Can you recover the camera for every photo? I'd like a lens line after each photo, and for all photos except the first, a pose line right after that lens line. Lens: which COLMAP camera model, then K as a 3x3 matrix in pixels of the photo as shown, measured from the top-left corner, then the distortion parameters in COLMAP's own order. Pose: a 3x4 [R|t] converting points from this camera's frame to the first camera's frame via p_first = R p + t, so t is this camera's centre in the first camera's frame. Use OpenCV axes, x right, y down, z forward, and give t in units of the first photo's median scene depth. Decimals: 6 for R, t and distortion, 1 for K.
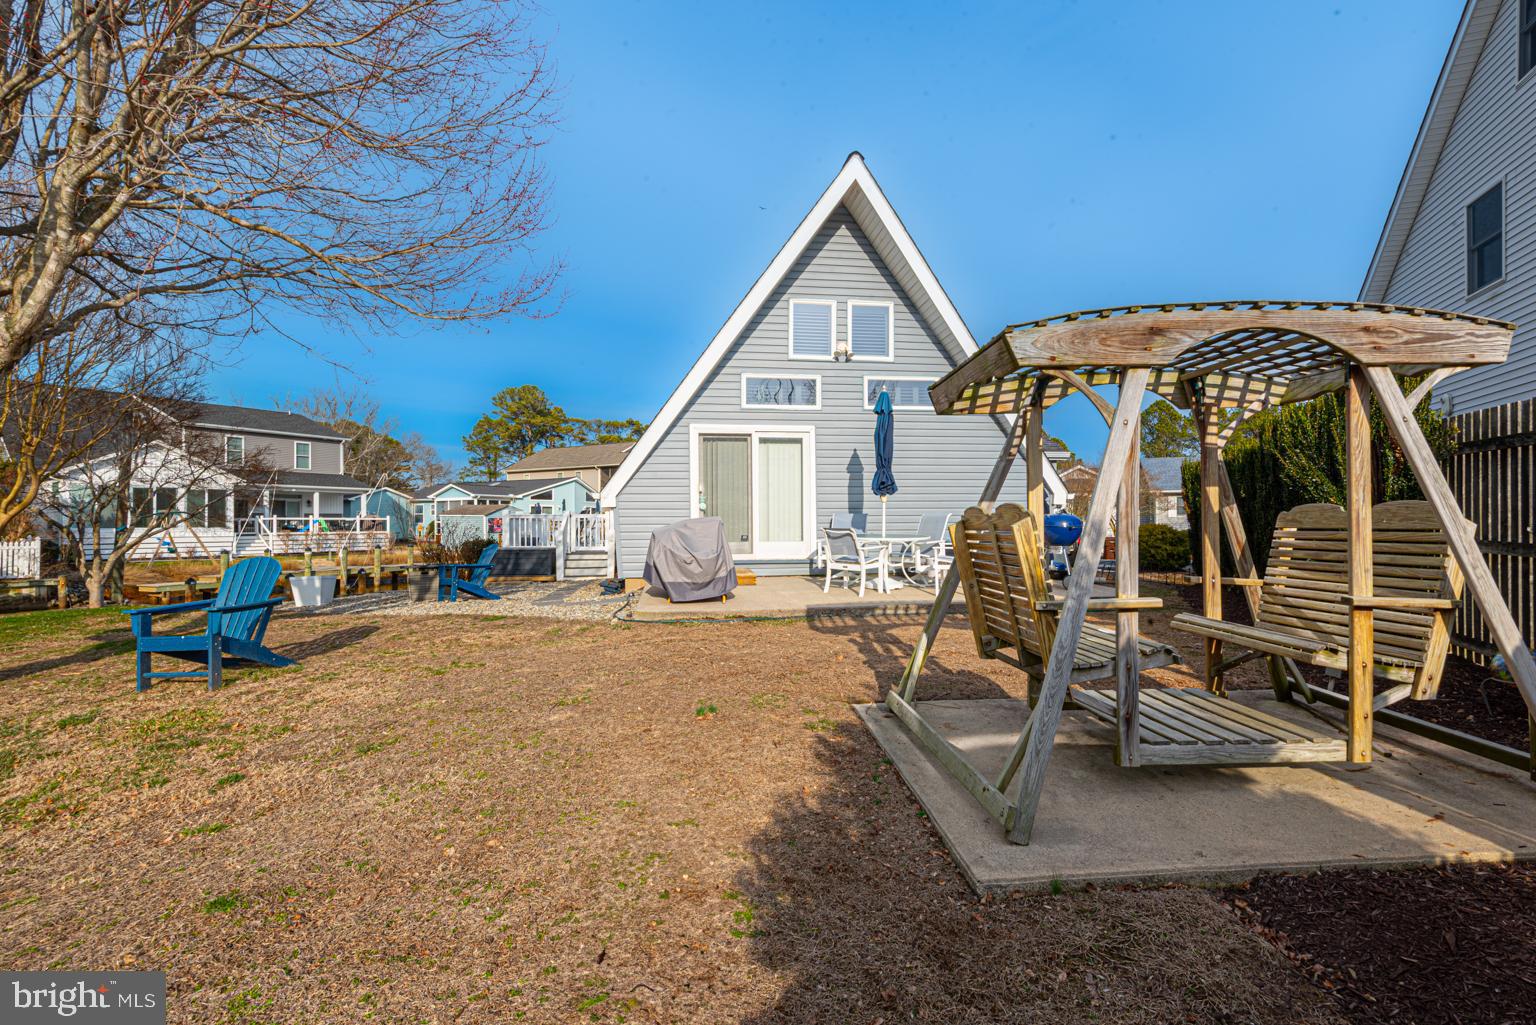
lens RADIAL K [[718.6, 0, 815.7], [0, 718.6, 517.9], [0, 0, 1]] dist [-0.012686, -0.000862]
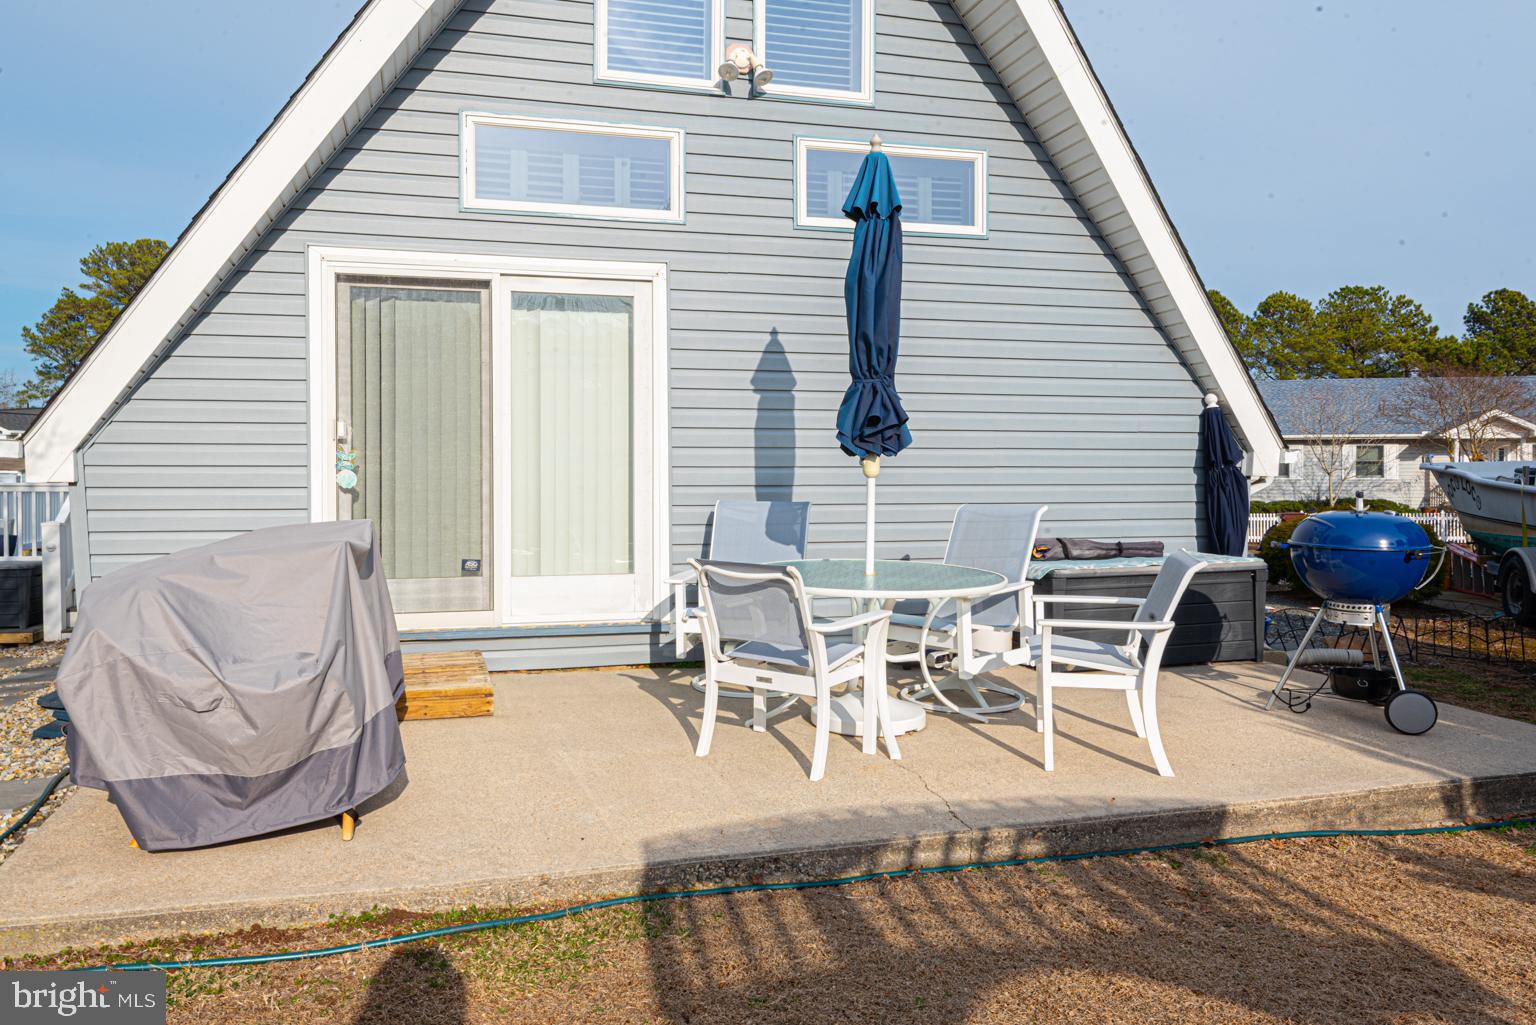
lens RADIAL K [[1123.7, 0, 771.5], [0, 1123.7, 478.7], [0, 0, 1]] dist [0.028863, -0.000279]
pose [[0.994690, 0.004783, 0.102809, -0.006667], [-0.005327, 0.999973, 0.005024, -0.020199], [-0.102782, -0.005545, 0.994688, 0.415924]]
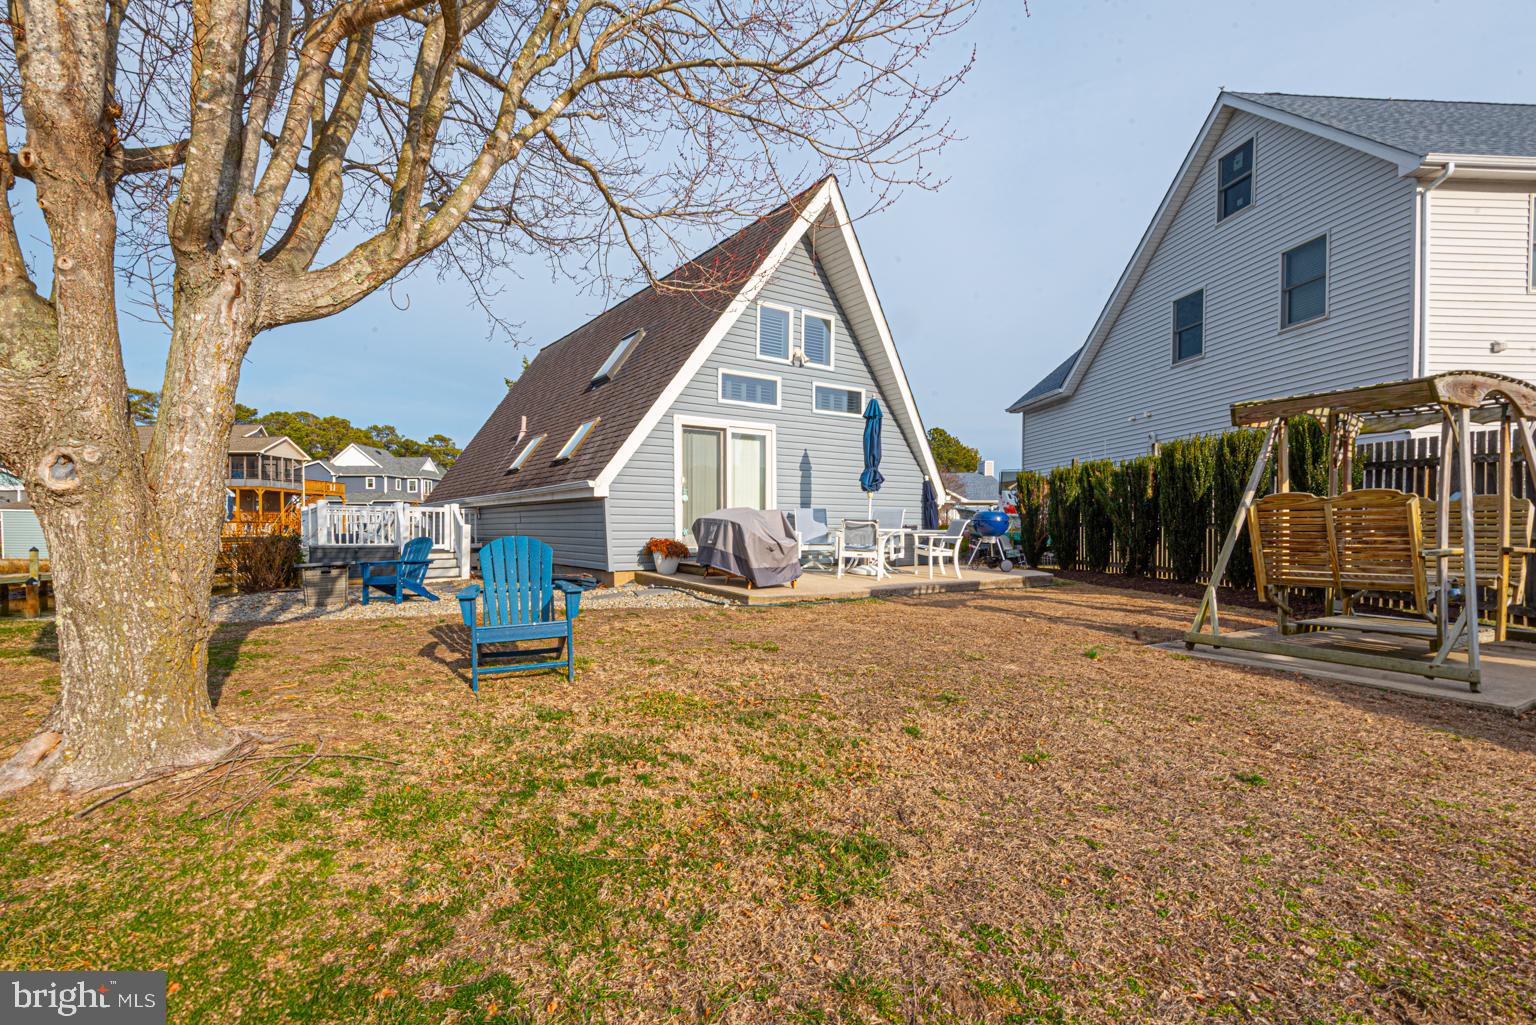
lens RADIAL K [[721.9, 0, 763.1], [0, 721.9, 541.5], [0, 0, 1]] dist [-0.002905, -0.000462]
pose [[0.897809, -0.002648, 0.440377, -0.493541], [-0.007586, 0.999741, 0.021479, 0.021532], [-0.440320, -0.022624, 0.897556, 0.049712]]
